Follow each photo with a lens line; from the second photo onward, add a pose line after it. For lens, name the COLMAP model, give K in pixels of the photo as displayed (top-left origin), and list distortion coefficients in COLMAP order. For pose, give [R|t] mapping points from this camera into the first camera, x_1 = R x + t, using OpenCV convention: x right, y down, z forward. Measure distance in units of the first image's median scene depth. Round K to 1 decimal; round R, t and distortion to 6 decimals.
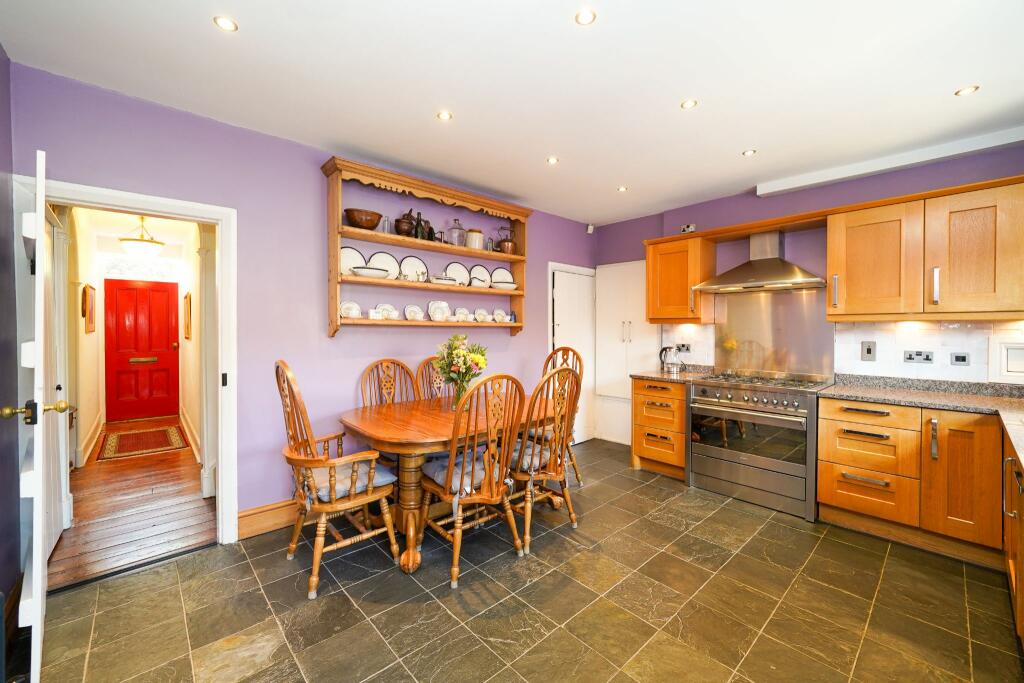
lens RADIAL K [[408.8, 0, 504.1], [0, 408.8, 340.5], [0, 0, 1]] dist [-0.000219, 0.000612]
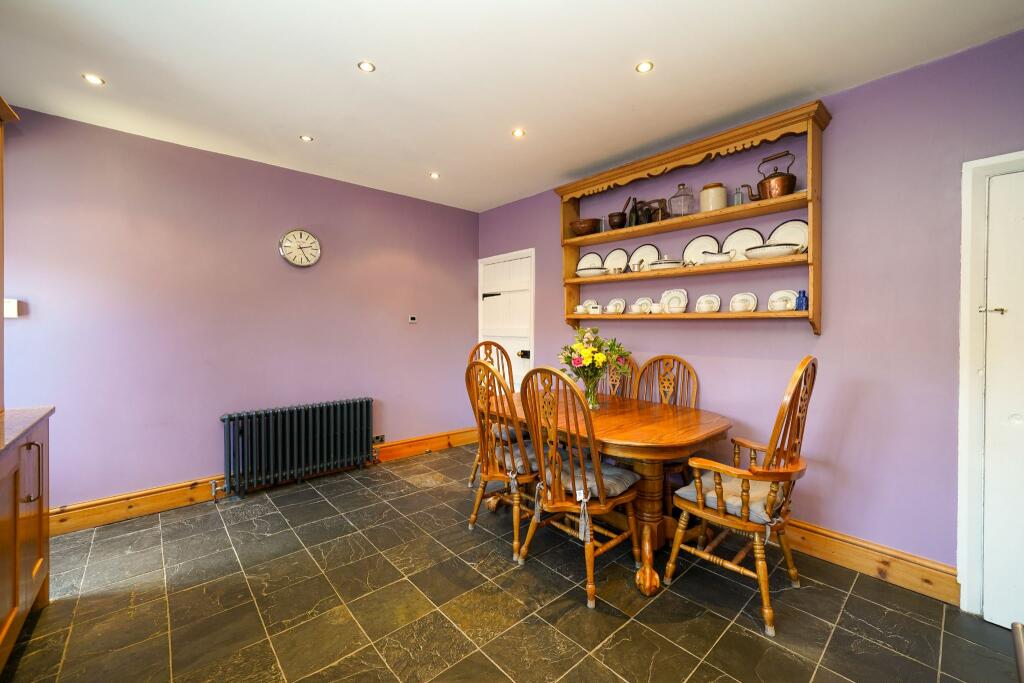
lens RADIAL K [[408.8, 0, 490.9], [0, 408.8, 327.1], [0, 0, 1]] dist [-0.000219, 0.000612]
pose [[-0.022557, -0.000472, -0.999745, 0.760720], [-0.026344, 0.999653, 0.000123, -0.011109], [0.999398, 0.026340, -0.022561, 0.730946]]
